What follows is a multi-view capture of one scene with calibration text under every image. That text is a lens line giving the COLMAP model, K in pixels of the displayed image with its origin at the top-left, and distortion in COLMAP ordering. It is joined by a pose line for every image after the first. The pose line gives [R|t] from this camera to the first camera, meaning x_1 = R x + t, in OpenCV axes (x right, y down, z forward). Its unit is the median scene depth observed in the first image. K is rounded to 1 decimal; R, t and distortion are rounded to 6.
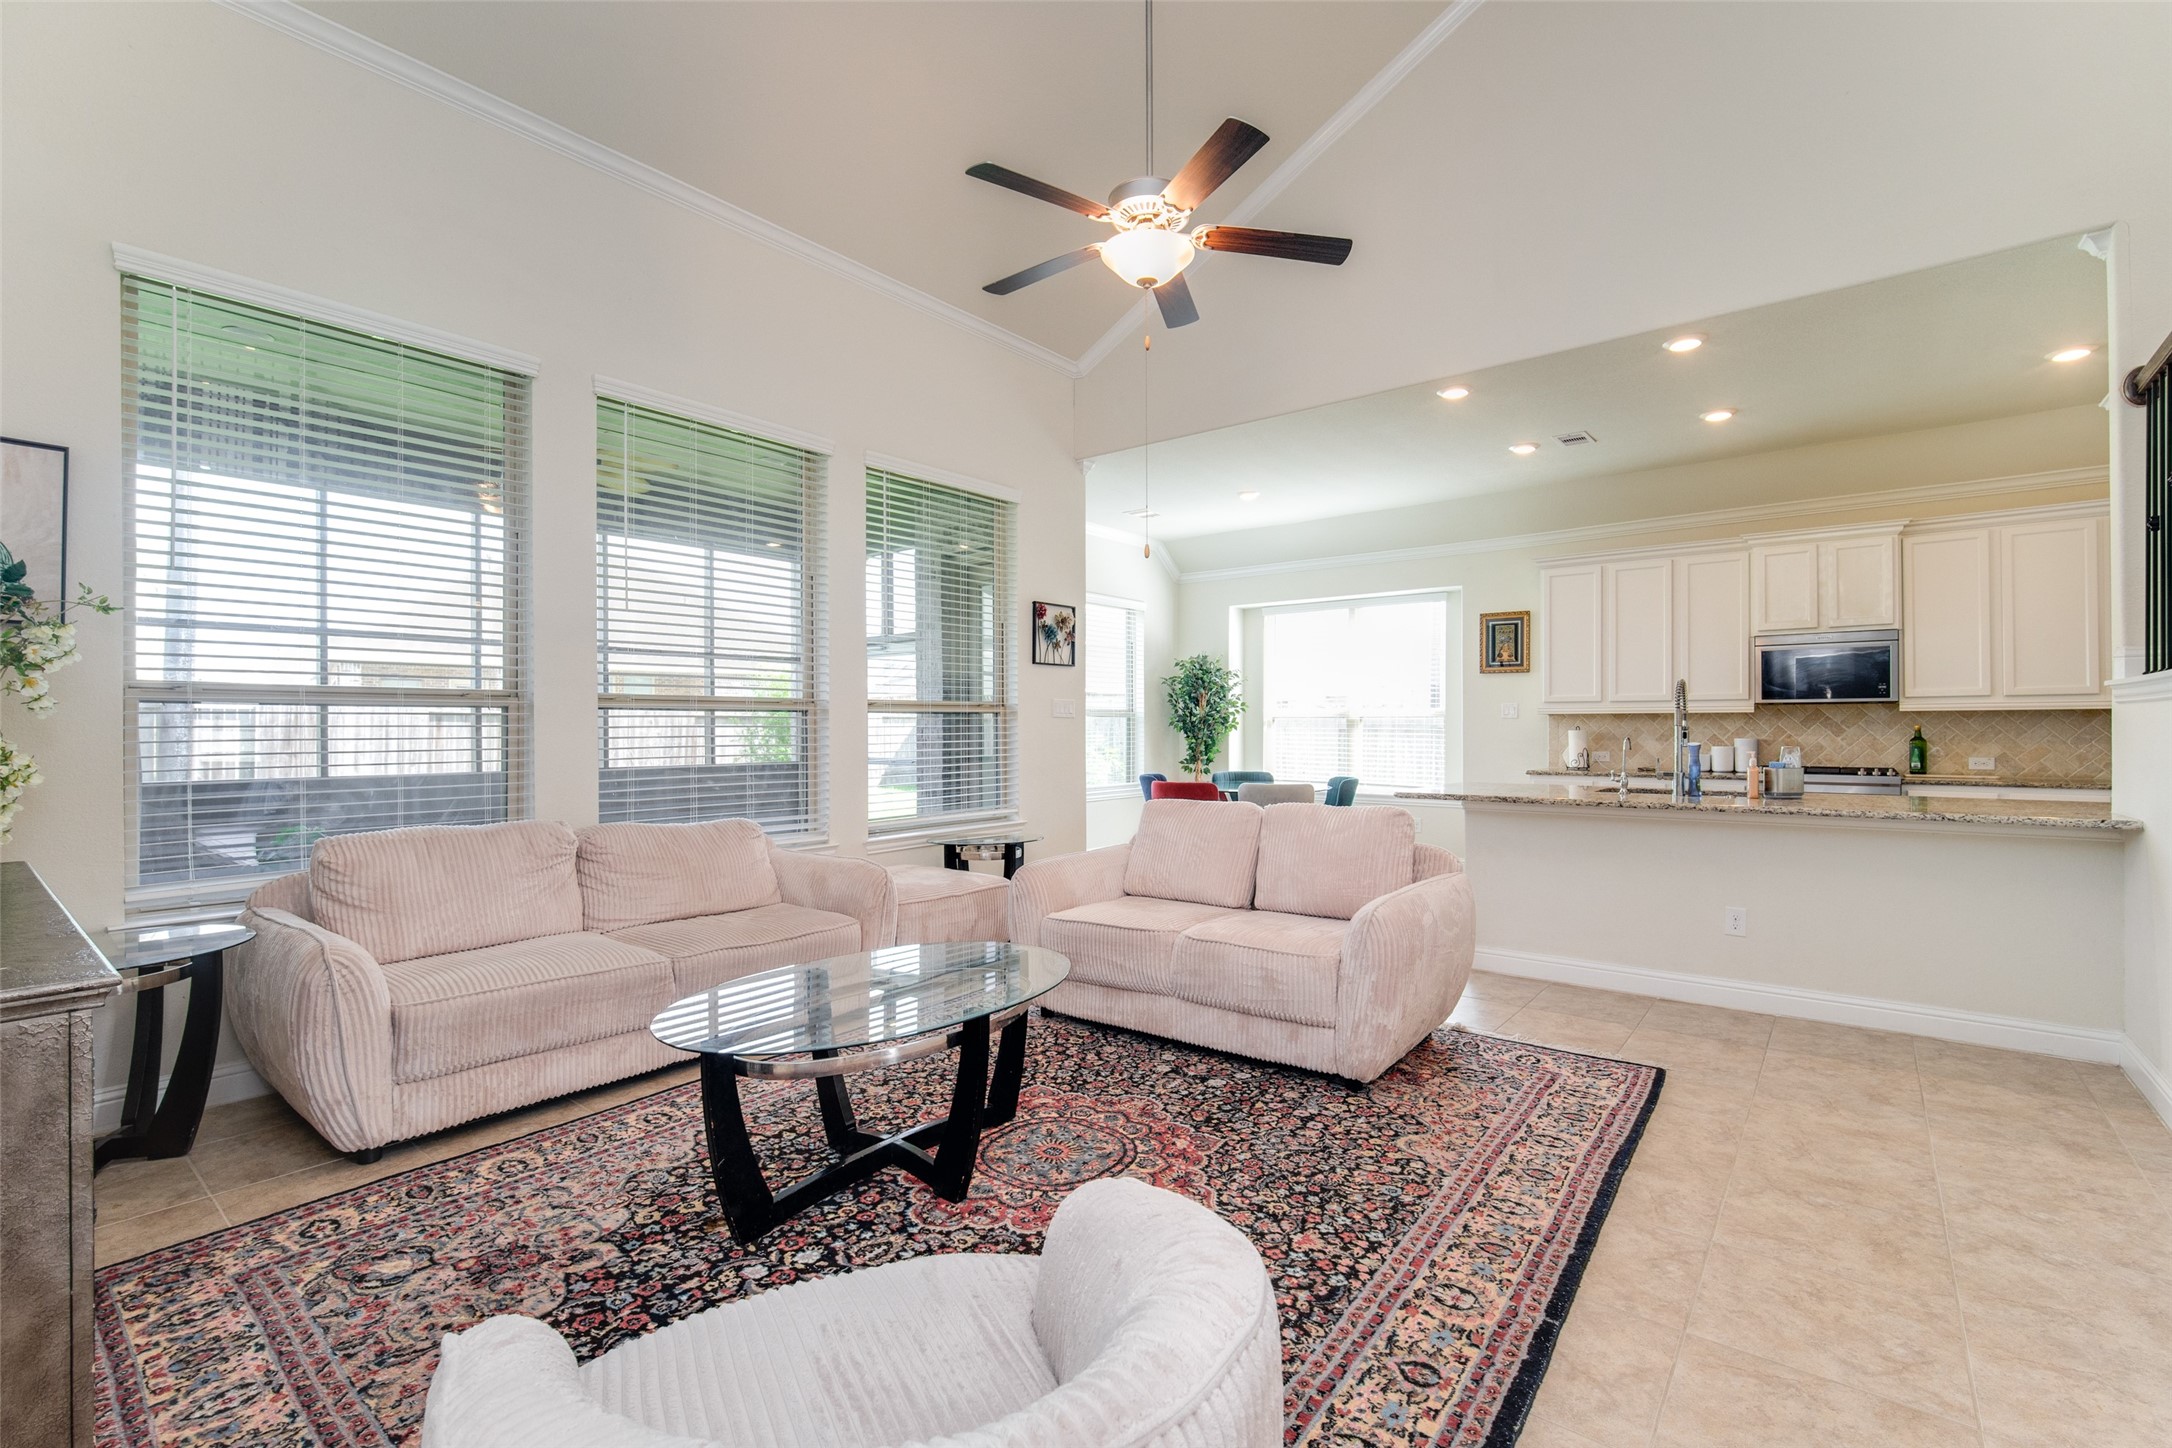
lens RADIAL K [[964.5, 0, 1099.3], [0, 964.5, 723.2], [0, 0, 1]] dist [-0.002619, 0.000056]
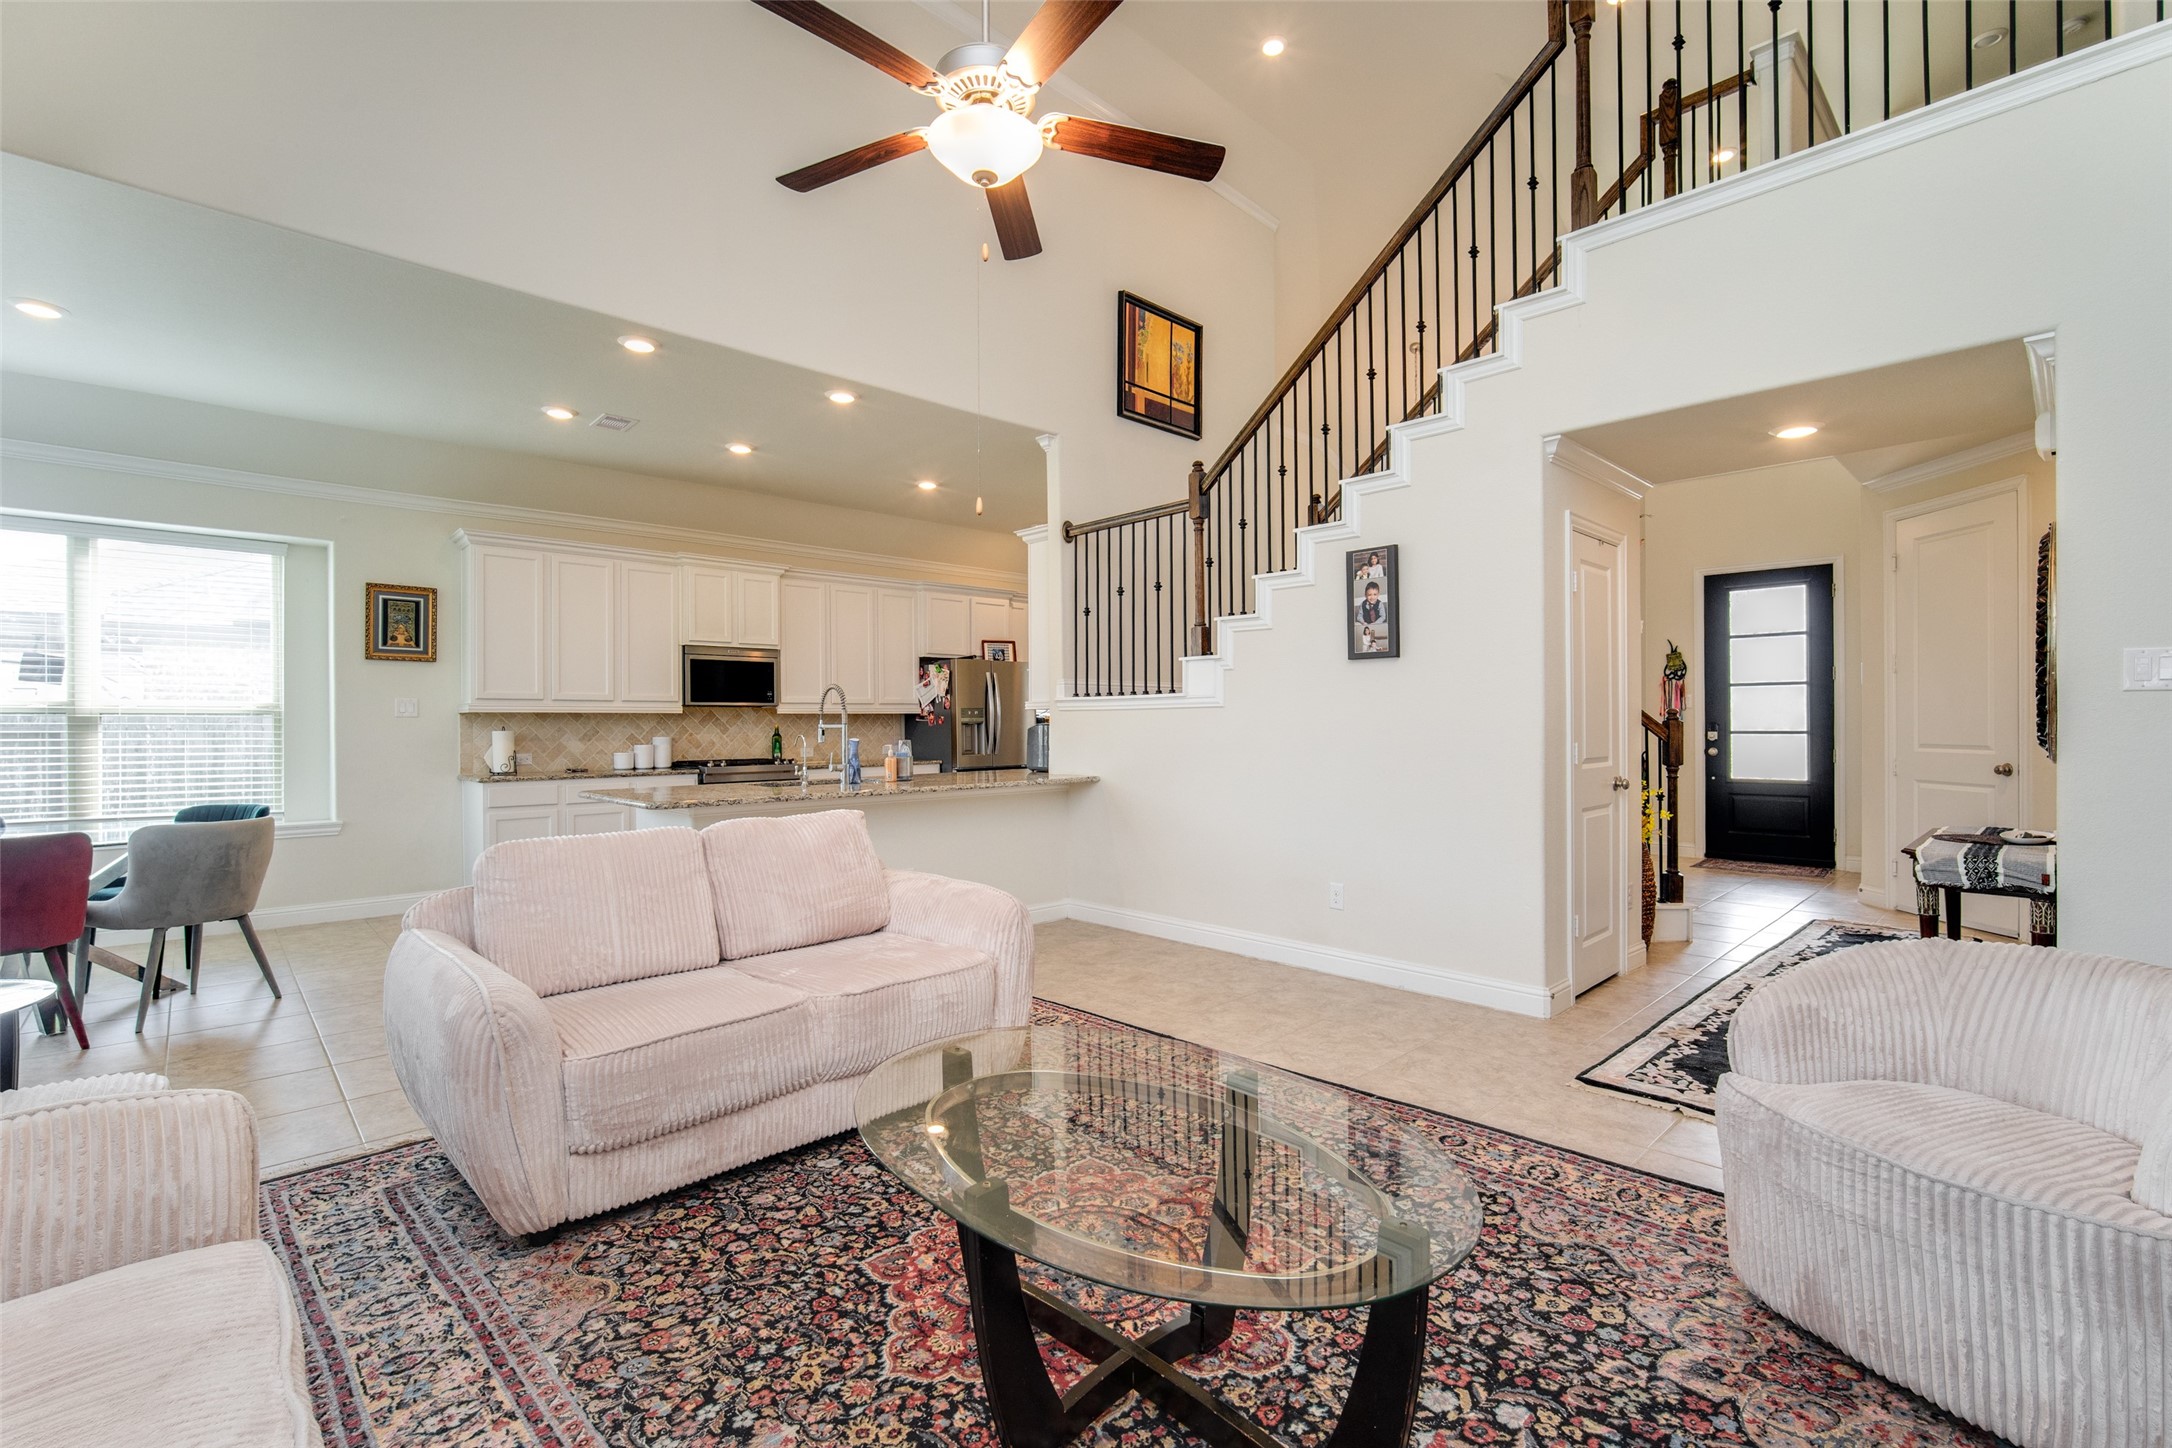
lens RADIAL K [[958.6, 0, 1093.4], [0, 958.6, 725.3], [0, 0, 1]] dist [-0.014672, 0.003956]
pose [[0.131994, -0.000533, 0.991250, -0.586635], [0.000660, 1.000000, 0.000450, 0.004323], [-0.991250, 0.000595, 0.131995, 0.640309]]
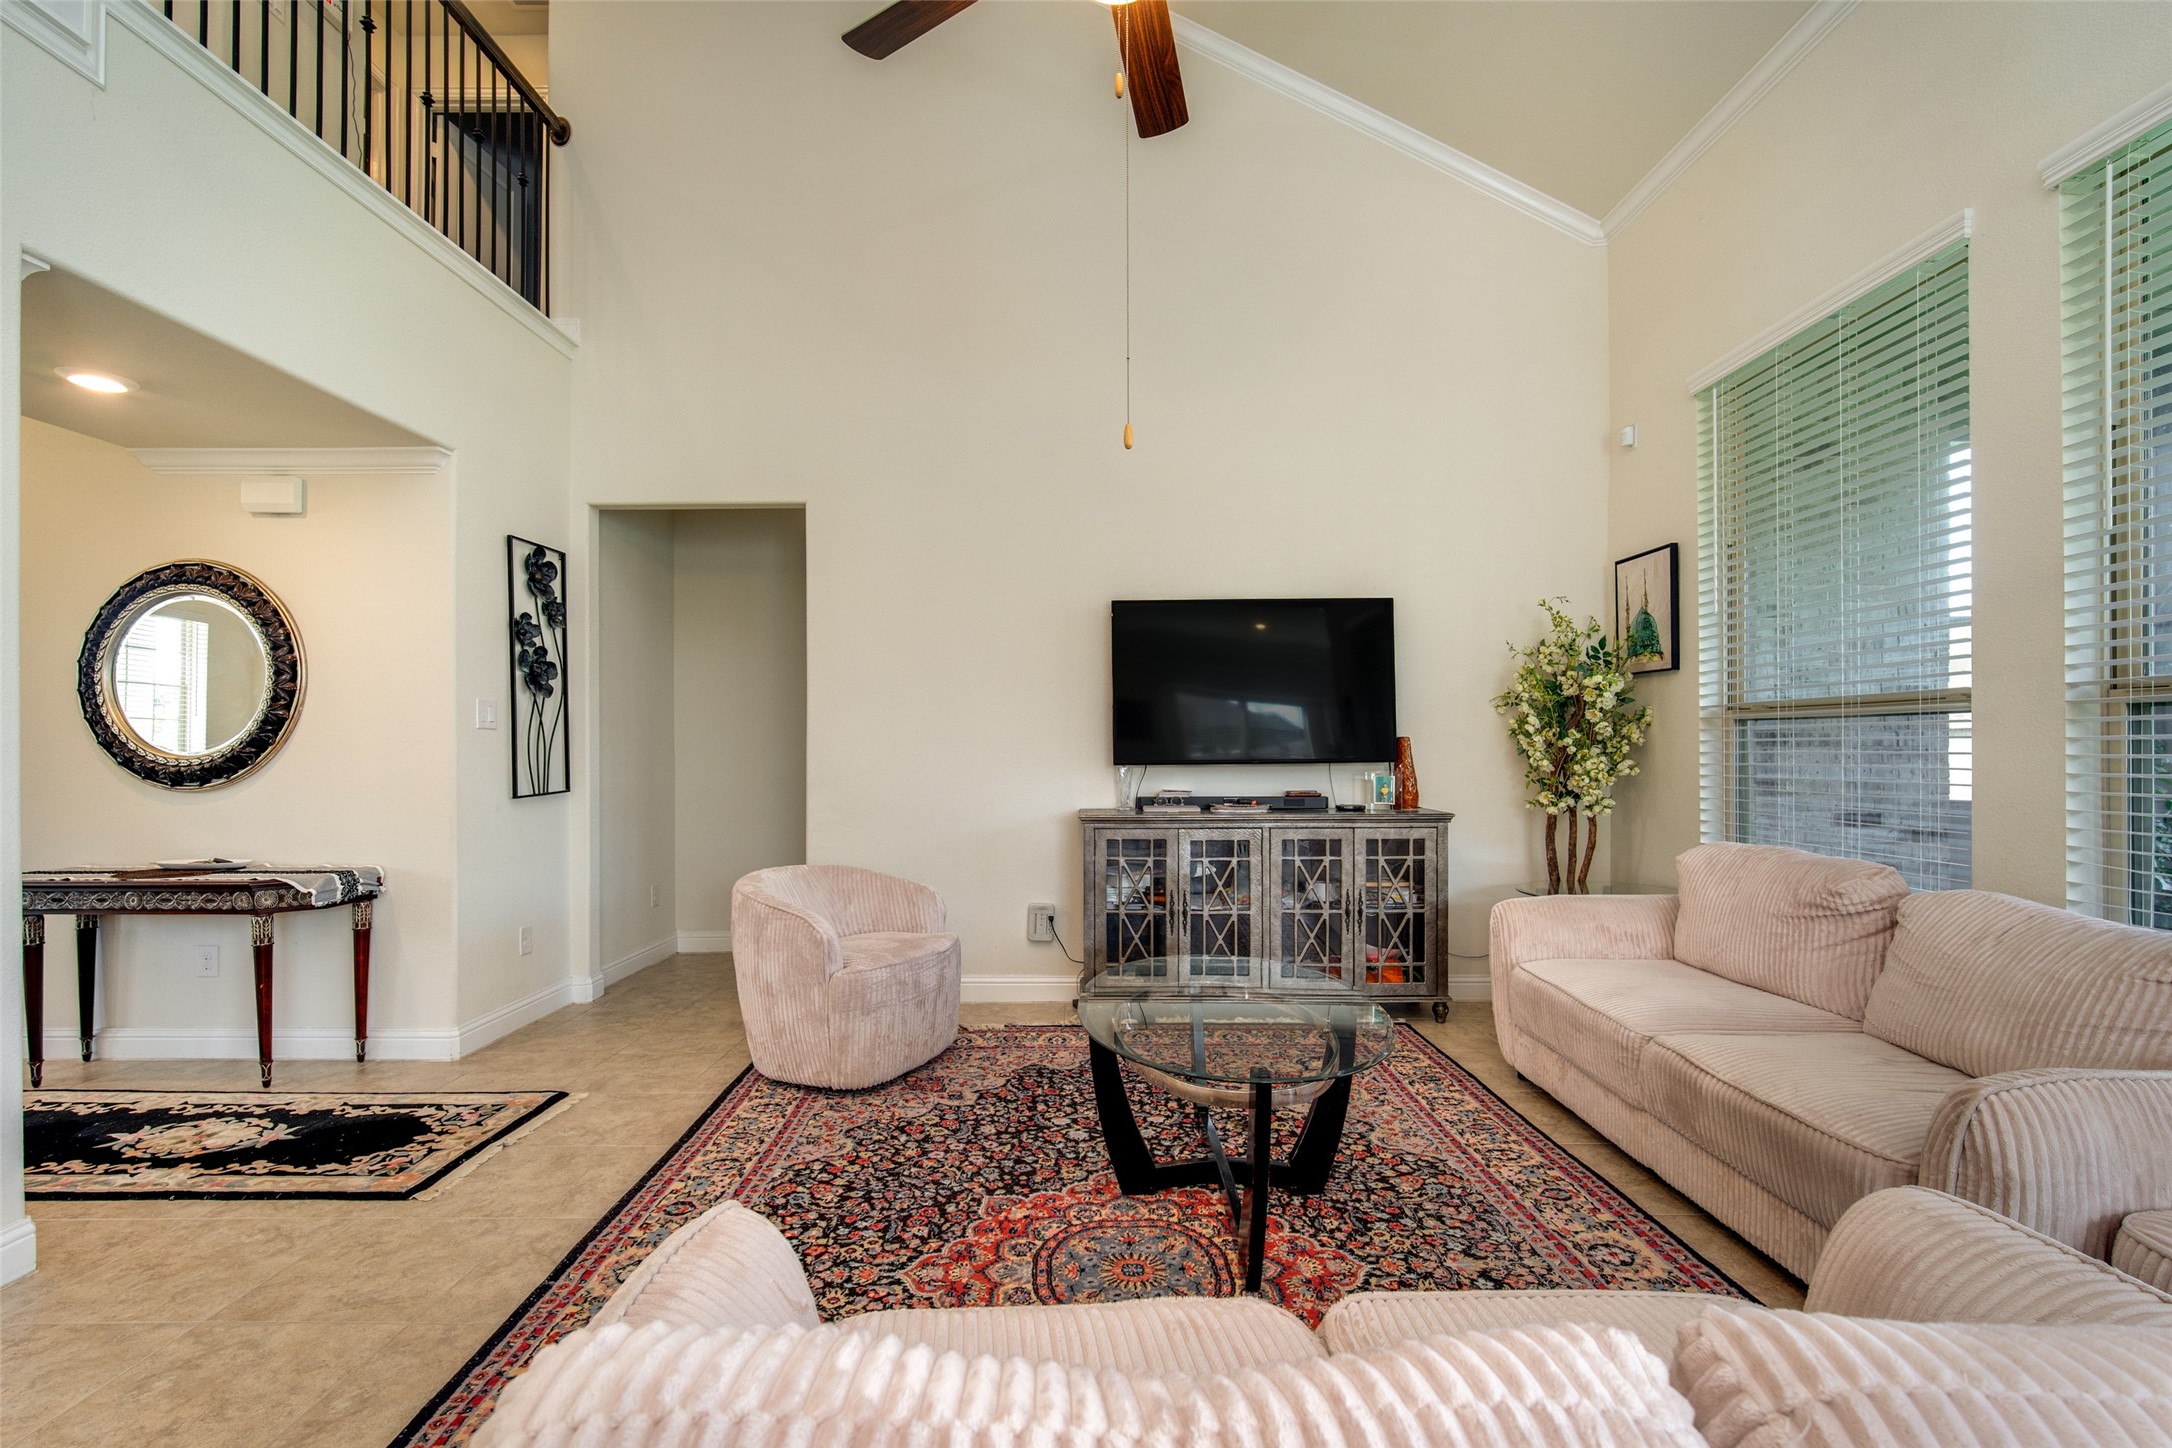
lens RADIAL K [[945.1, 0, 1086.0], [0, 945.1, 724.0], [0, 0, 1]] dist [-0.003181, 0.000599]
pose [[-0.782885, -0.010321, -0.622081, 0.340401], [0.007088, 0.999650, -0.025506, 0.007212], [0.622126, -0.024378, -0.782537, 1.144394]]
